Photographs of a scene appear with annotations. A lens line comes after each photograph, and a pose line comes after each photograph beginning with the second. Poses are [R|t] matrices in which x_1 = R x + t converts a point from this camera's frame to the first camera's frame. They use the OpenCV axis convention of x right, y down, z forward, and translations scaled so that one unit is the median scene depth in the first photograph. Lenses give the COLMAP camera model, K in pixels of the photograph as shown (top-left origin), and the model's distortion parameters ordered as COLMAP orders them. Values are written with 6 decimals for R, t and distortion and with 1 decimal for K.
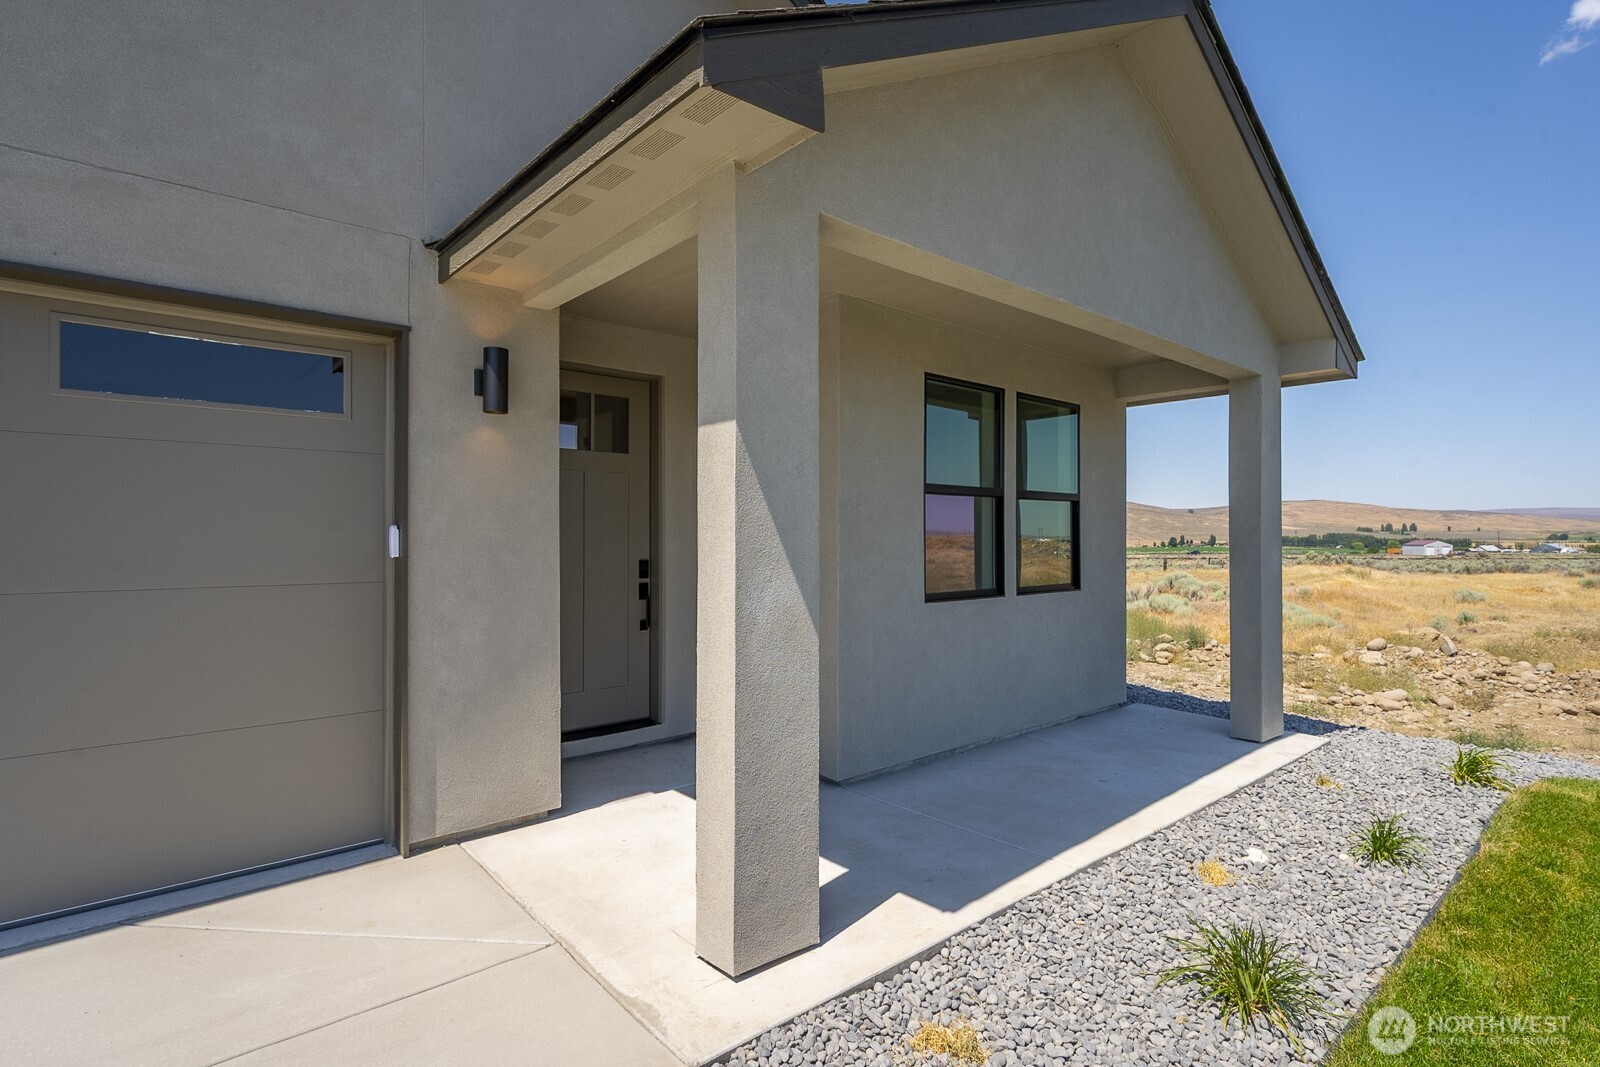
lens RADIAL K [[796.7, 0, 800.0], [0, 796.7, 533.5], [0, 0, 1]] dist [-0.000715, -0.000154]
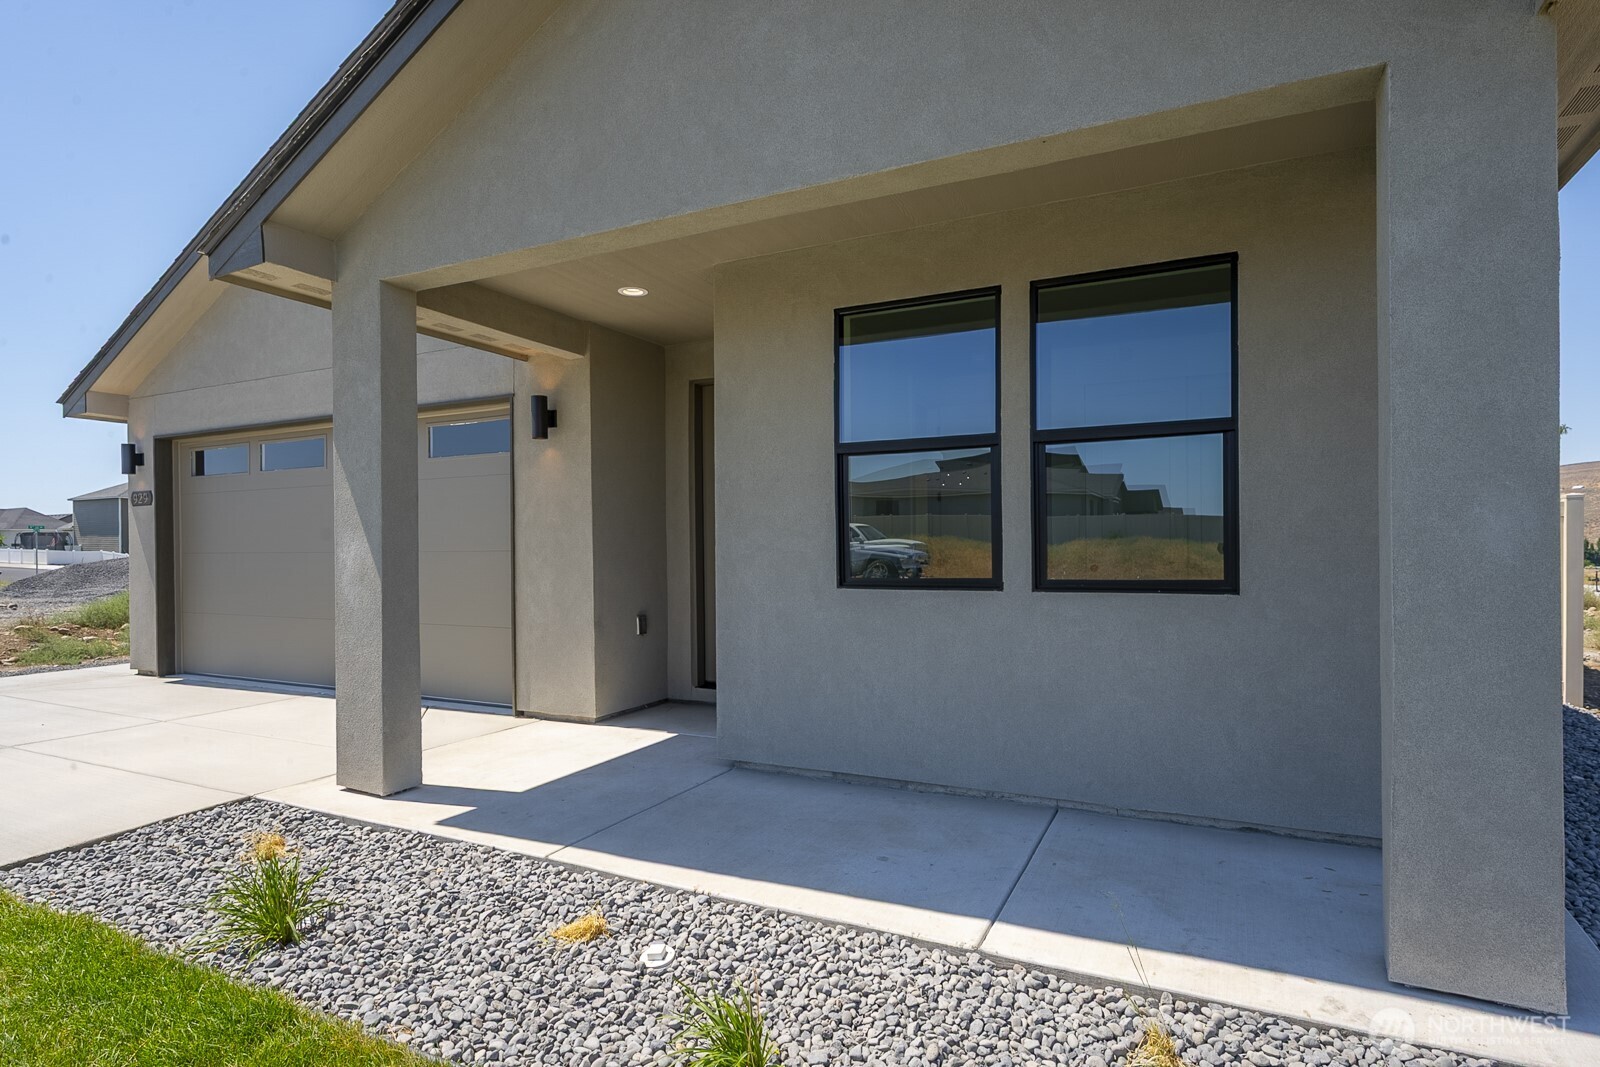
lens RADIAL K [[831.7, 0, 803.4], [0, 831.7, 551.5], [0, 0, 1]] dist [-0.027009, 0.000065]
pose [[0.391586, 0.000505, -0.920141, 0.933751], [0.013221, 0.999894, 0.006175, 0.043756], [0.920047, -0.014583, 0.391538, 0.627312]]
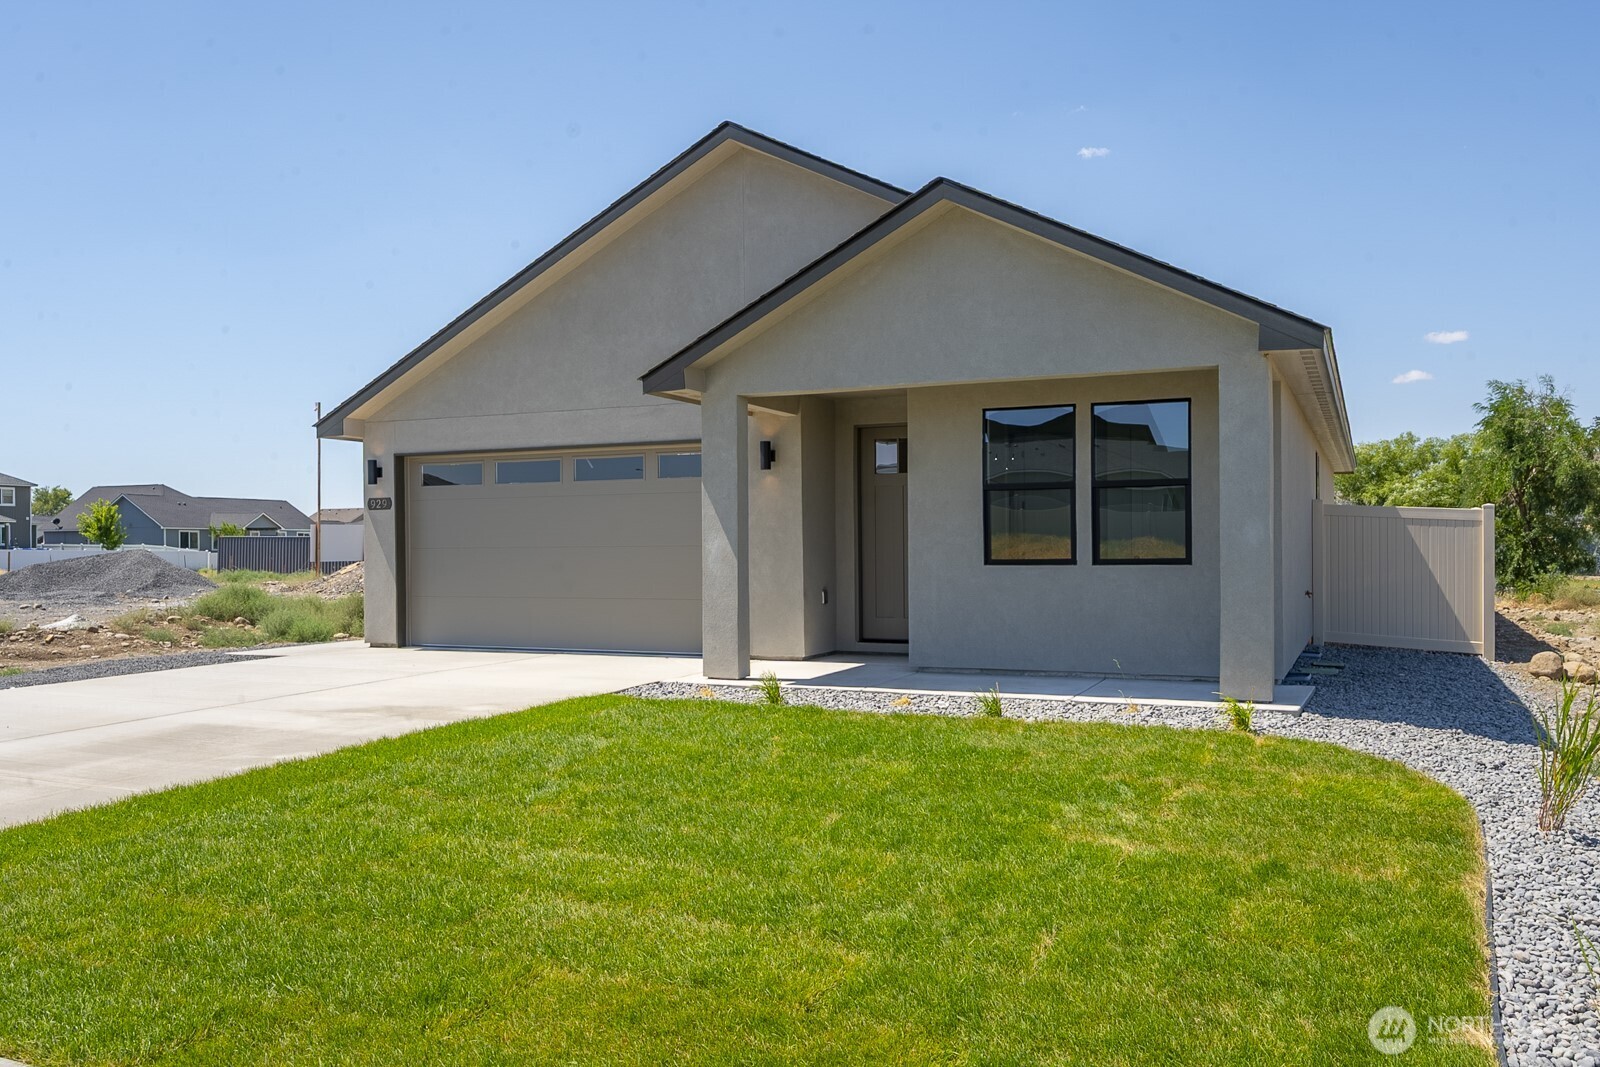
lens RADIAL K [[1193.6, 0, 800.3], [0, 1193.6, 555.7], [0, 0, 1]] dist [-0.099640, 0.000638]
pose [[0.412354, 0.002813, -0.911019, 2.019253], [0.013375, 0.999869, 0.009141, 0.045535], [0.910926, -0.015954, 0.412262, -0.221429]]
